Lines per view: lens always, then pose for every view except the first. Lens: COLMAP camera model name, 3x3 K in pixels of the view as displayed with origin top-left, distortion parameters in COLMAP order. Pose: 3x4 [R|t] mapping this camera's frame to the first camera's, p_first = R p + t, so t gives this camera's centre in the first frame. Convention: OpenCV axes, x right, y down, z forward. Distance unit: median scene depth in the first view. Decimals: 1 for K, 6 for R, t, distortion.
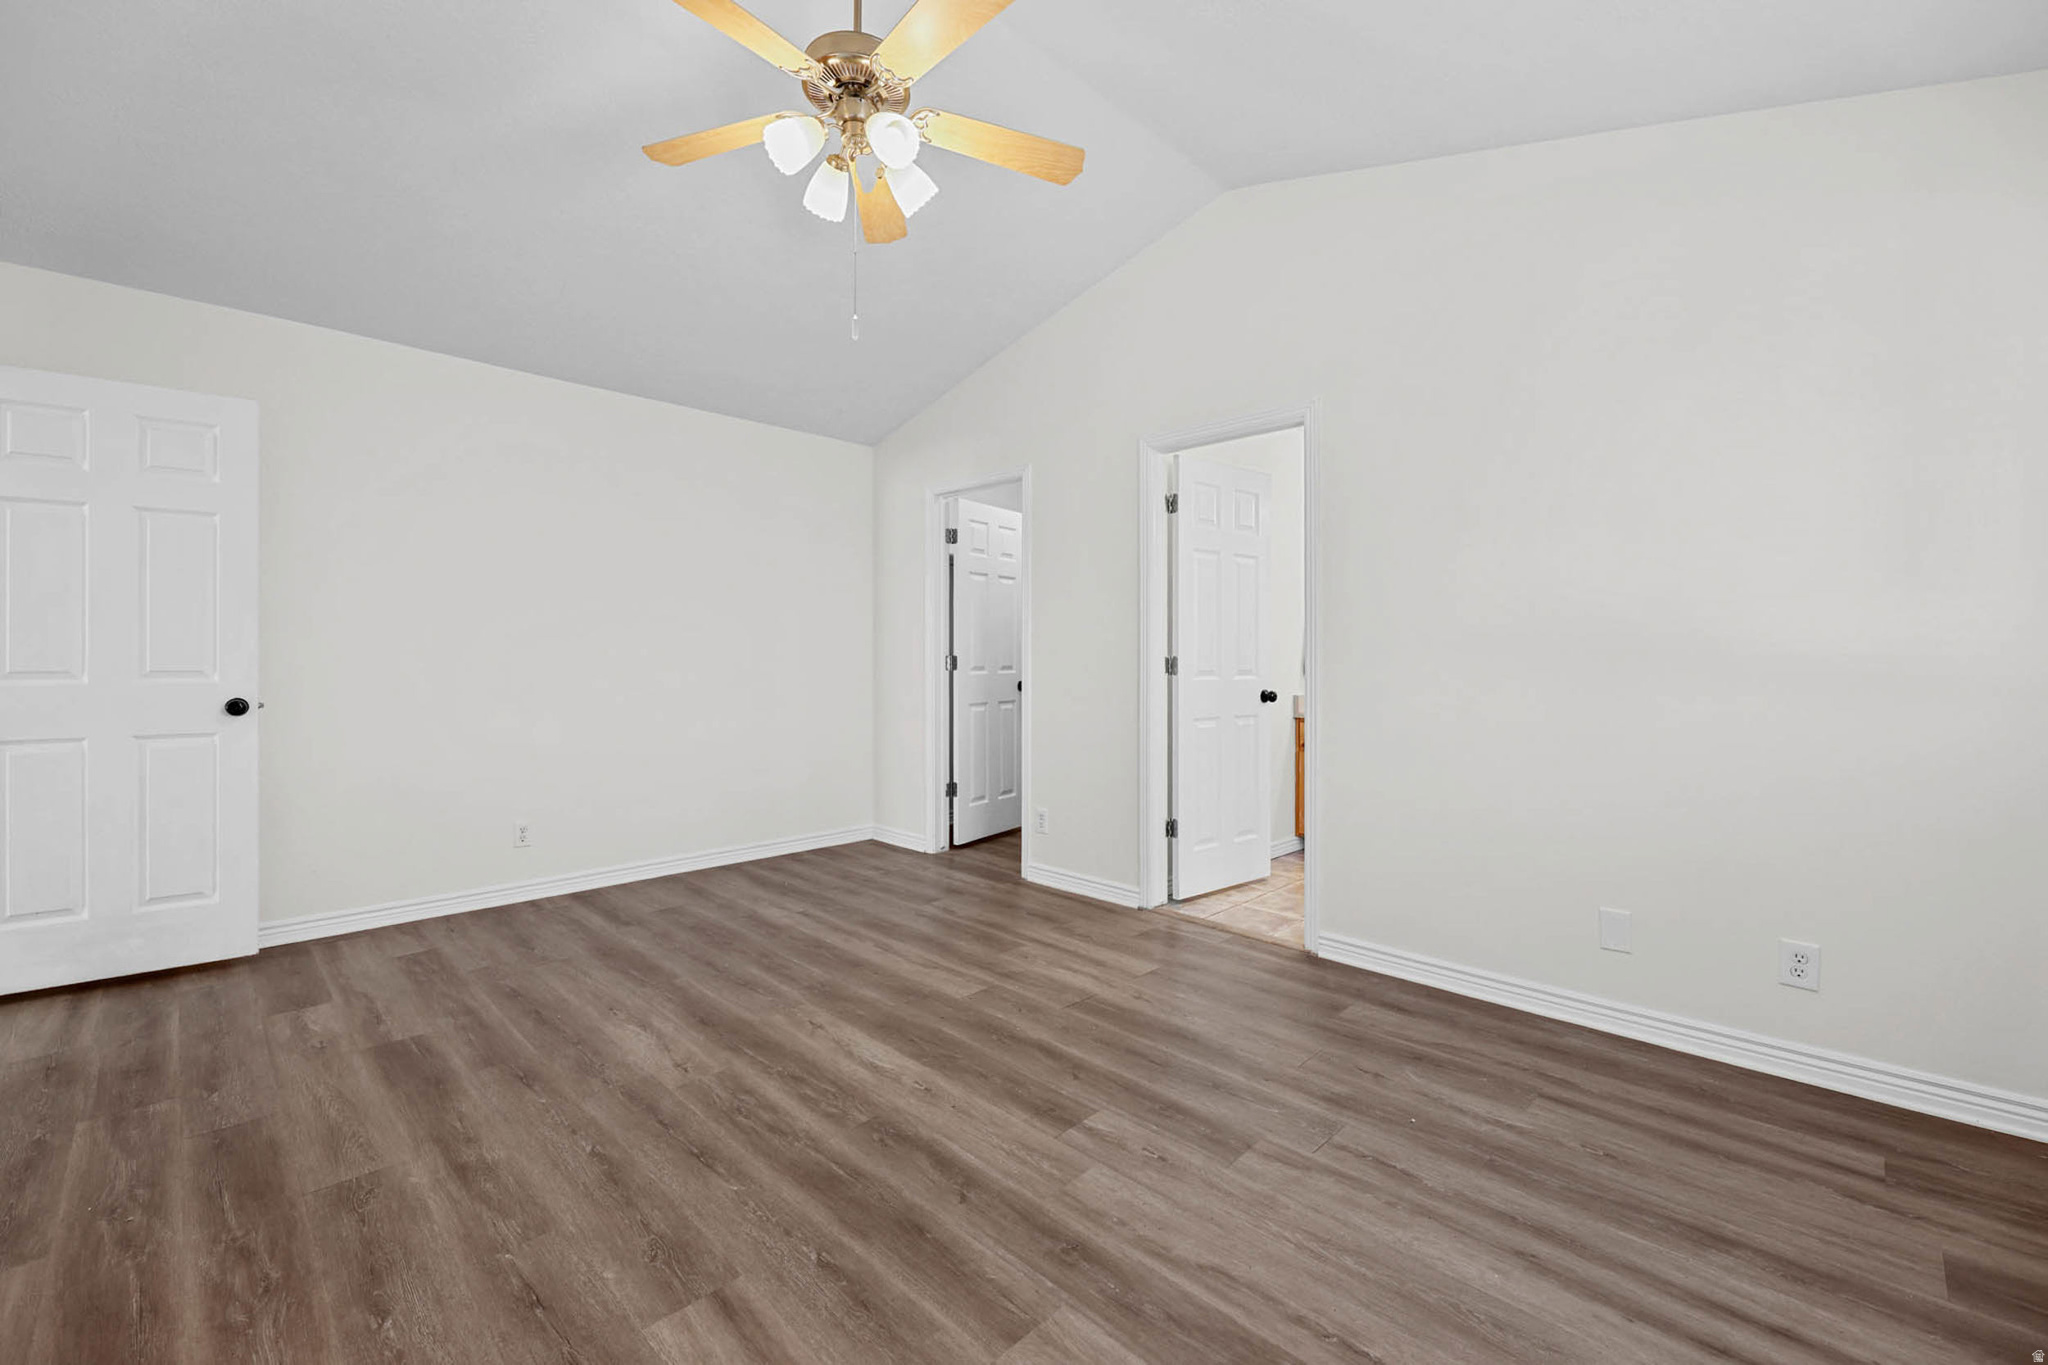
lens RADIAL K [[834.6, 0, 1025.4], [0, 834.6, 660.6], [0, 0, 1]] dist [-0.000138, -0.000034]
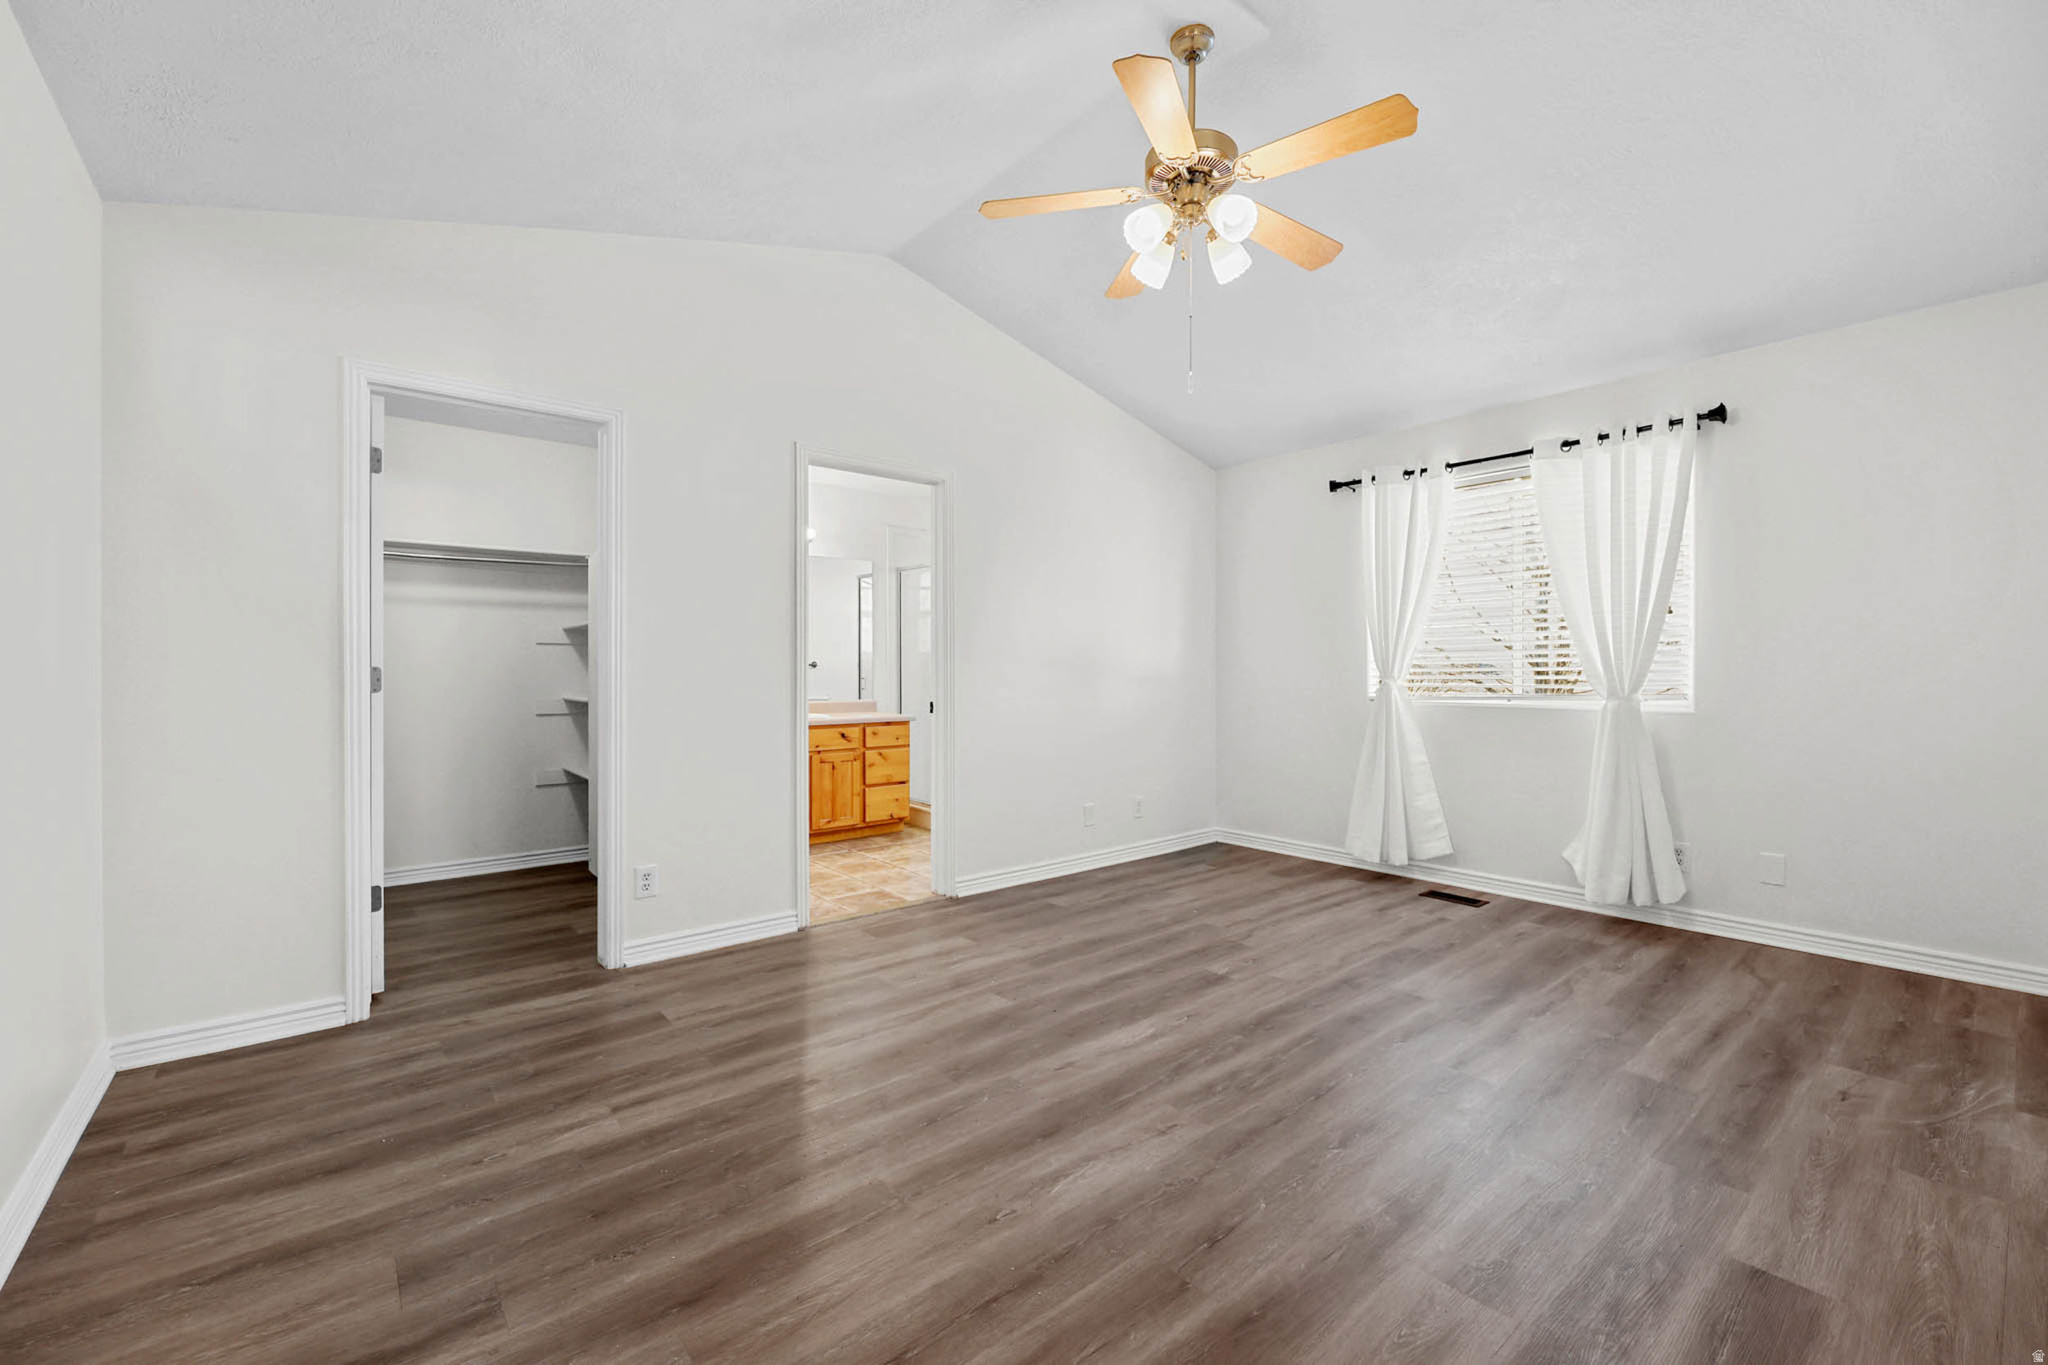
lens RADIAL K [[833.0, 0, 1021.3], [0, 833.0, 667.0], [0, 0, 1]] dist [0.001766, -0.000149]
pose [[0.107678, 0.004681, 0.994175, -1.273398], [0.004383, 0.999977, -0.005183, -0.001307], [-0.994176, 0.004916, 0.107655, 1.024006]]
